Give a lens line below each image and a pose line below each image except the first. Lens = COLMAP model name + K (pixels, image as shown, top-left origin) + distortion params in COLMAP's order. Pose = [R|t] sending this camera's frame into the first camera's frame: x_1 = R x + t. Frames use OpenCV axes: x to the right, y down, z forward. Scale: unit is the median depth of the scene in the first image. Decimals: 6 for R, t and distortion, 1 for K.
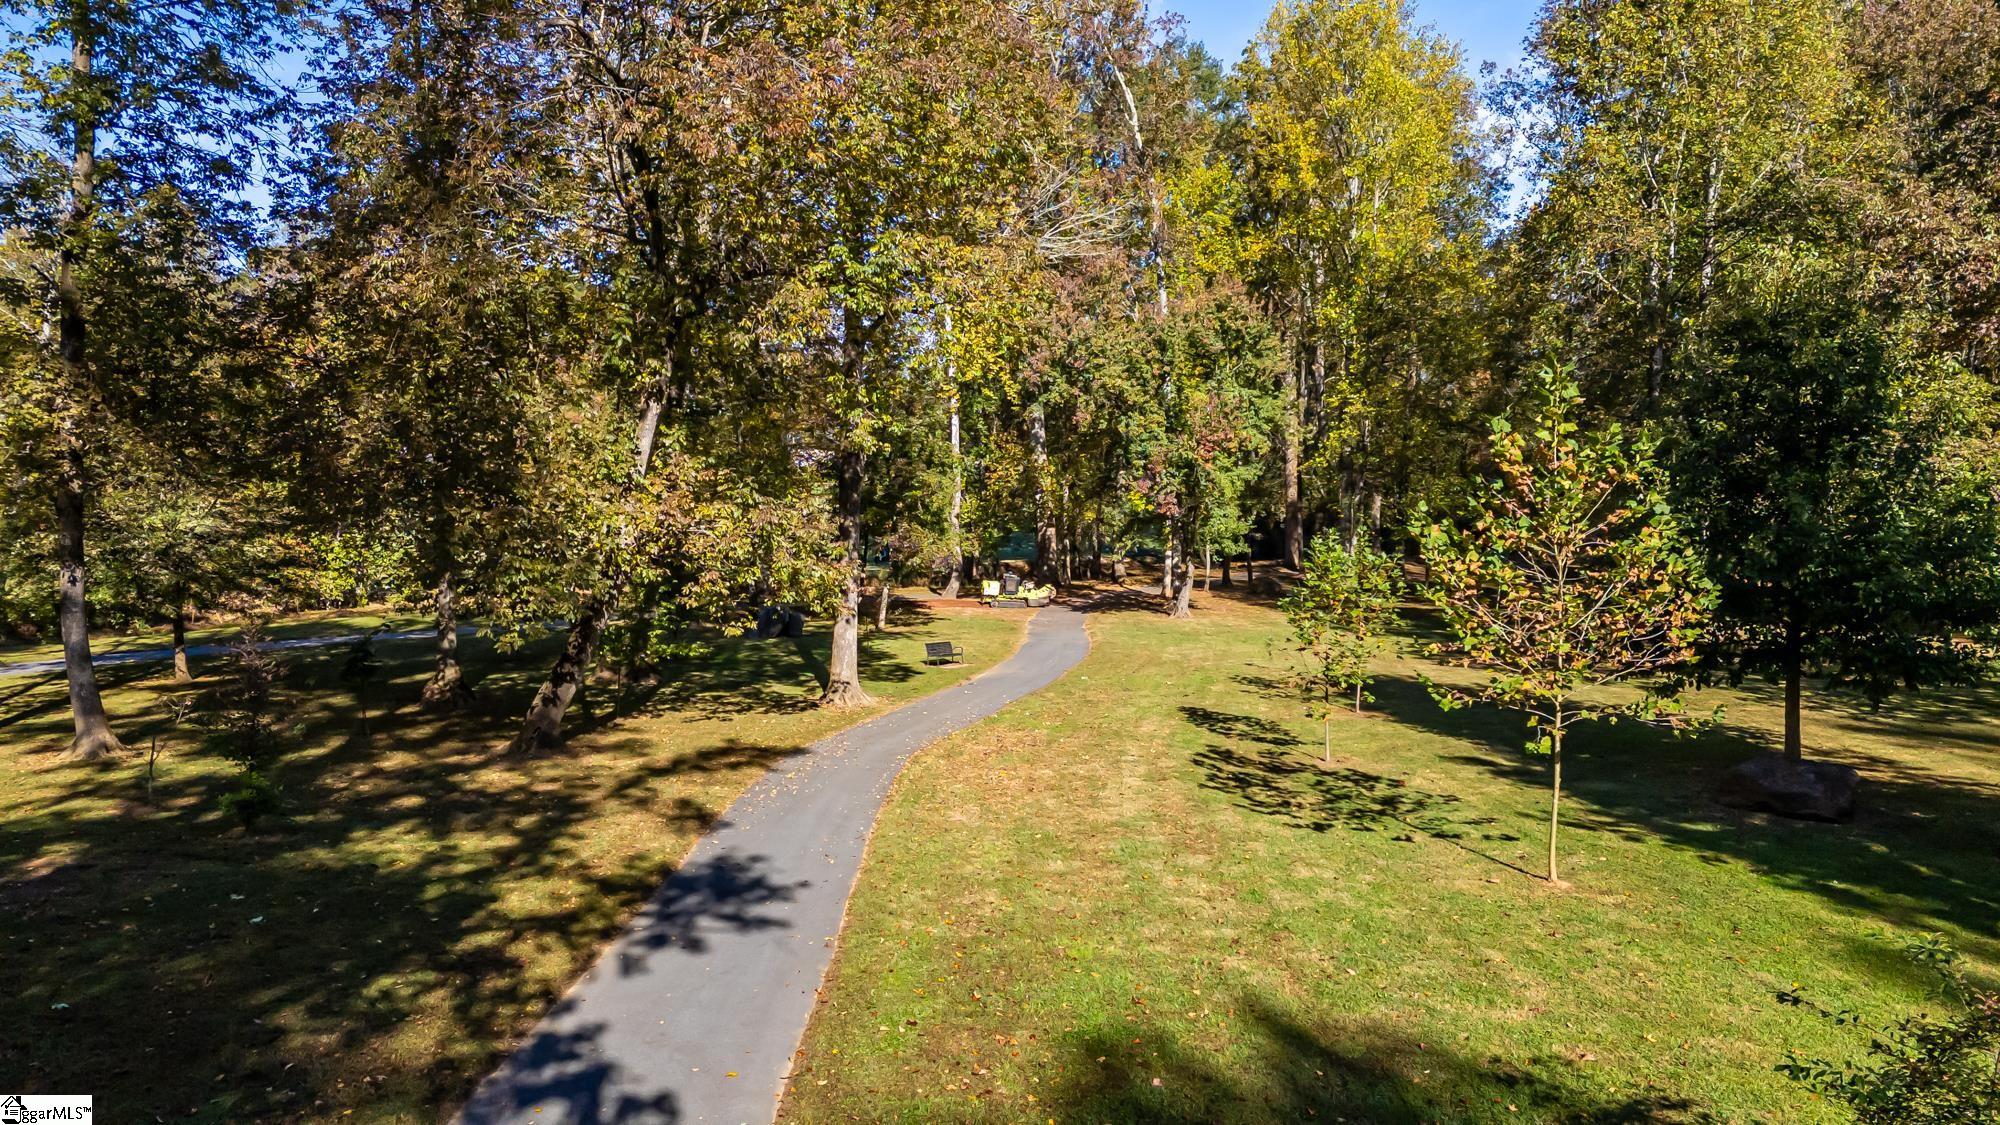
lens RADIAL K [[1469.2, 0, 998.1], [0, 1469.2, 576.4], [0, 0, 1]] dist [0.084723, -0.046392]
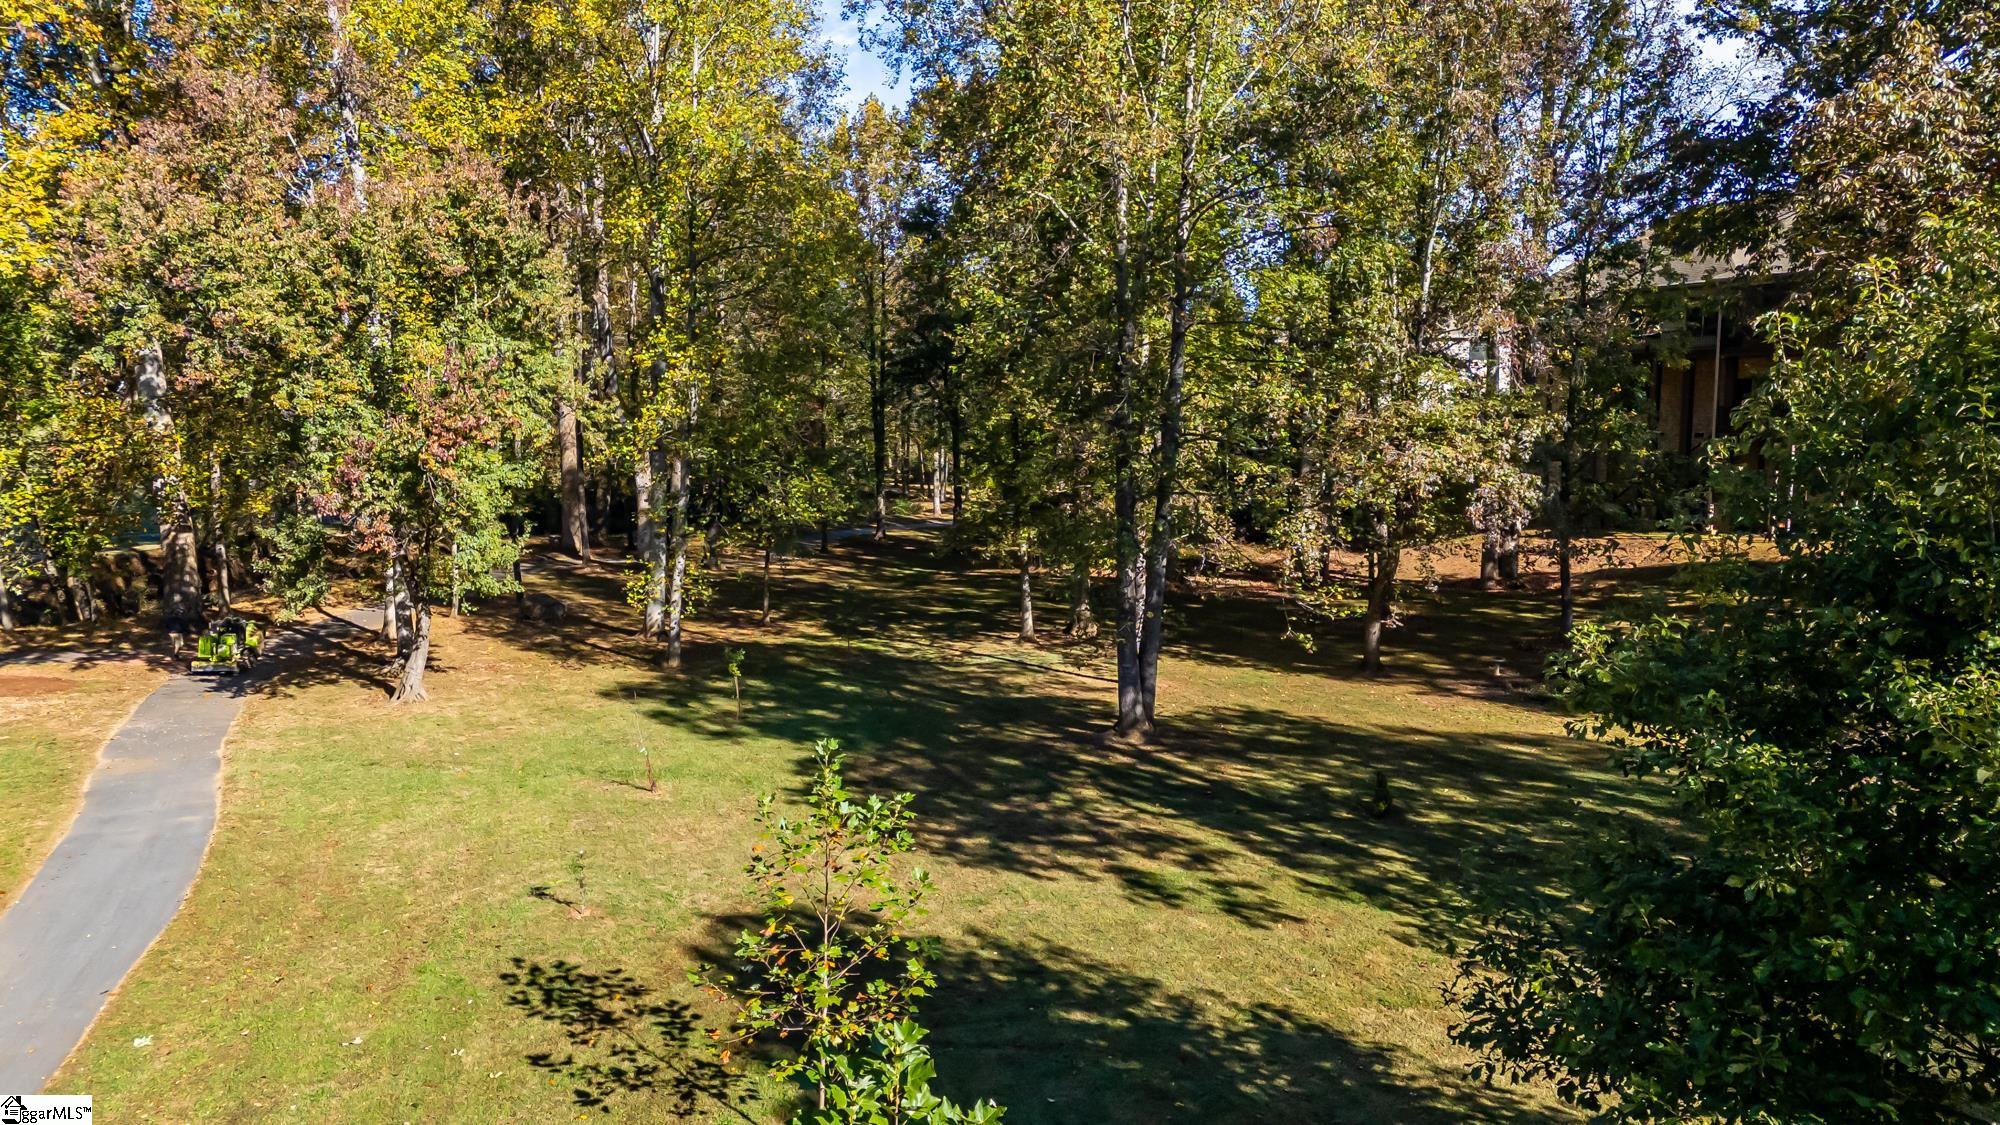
lens RADIAL K [[1469.2, 0, 998.1], [0, 1469.2, 576.4], [0, 0, 1]] dist [0.084723, -0.046392]
pose [[0.882901, -0.038160, 0.468006, 0.054029], [0.012769, 0.998275, 0.057308, -0.060362], [-0.469385, -0.044621, 0.881865, 0.349004]]
